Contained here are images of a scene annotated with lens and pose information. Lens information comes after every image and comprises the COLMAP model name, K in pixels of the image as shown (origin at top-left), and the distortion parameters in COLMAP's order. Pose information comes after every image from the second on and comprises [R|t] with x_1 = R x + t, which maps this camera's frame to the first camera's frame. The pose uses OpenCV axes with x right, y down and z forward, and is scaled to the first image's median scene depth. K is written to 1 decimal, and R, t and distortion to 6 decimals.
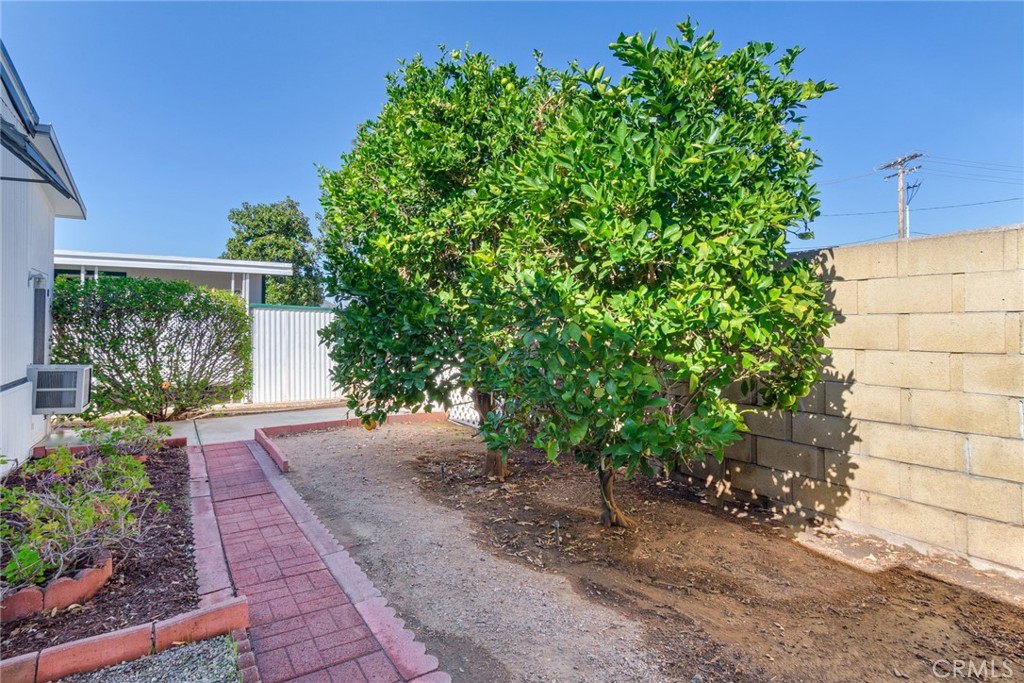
lens RADIAL K [[538.1, 0, 500.4], [0, 538.1, 336.0], [0, 0, 1]] dist [0.014712, -0.015794]
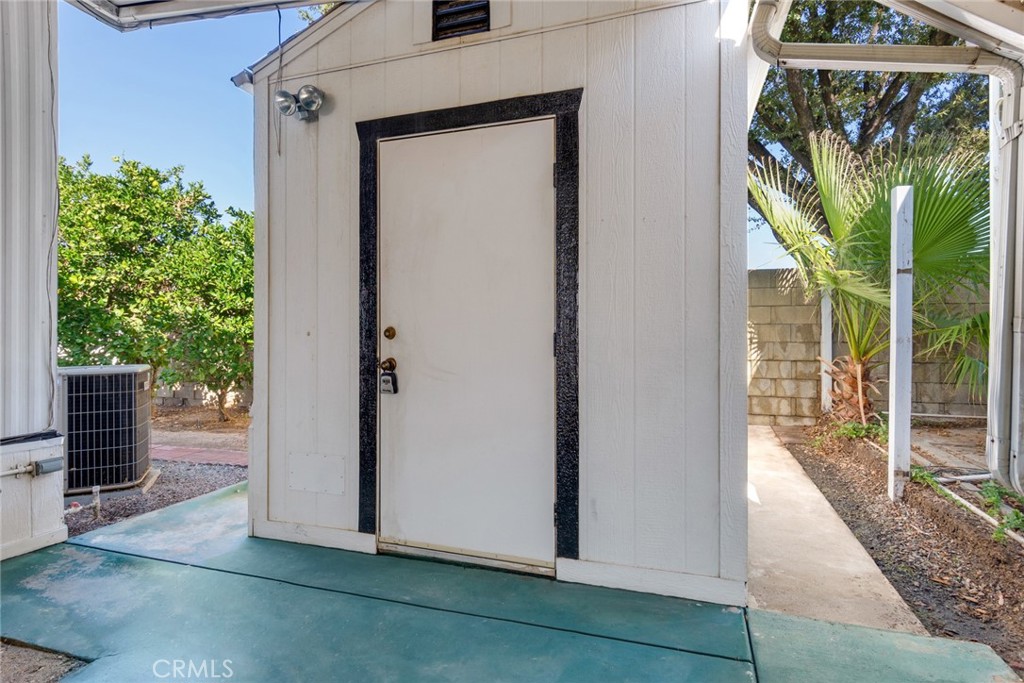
lens RADIAL K [[538.1, 0, 500.4], [0, 538.1, 336.0], [0, 0, 1]] dist [0.014712, -0.015794]
pose [[0.774553, 0.000364, 0.632509, -0.404265], [0.003888, 0.999978, -0.005337, 0.026250], [-0.632498, 0.006593, 0.774534, -1.803897]]
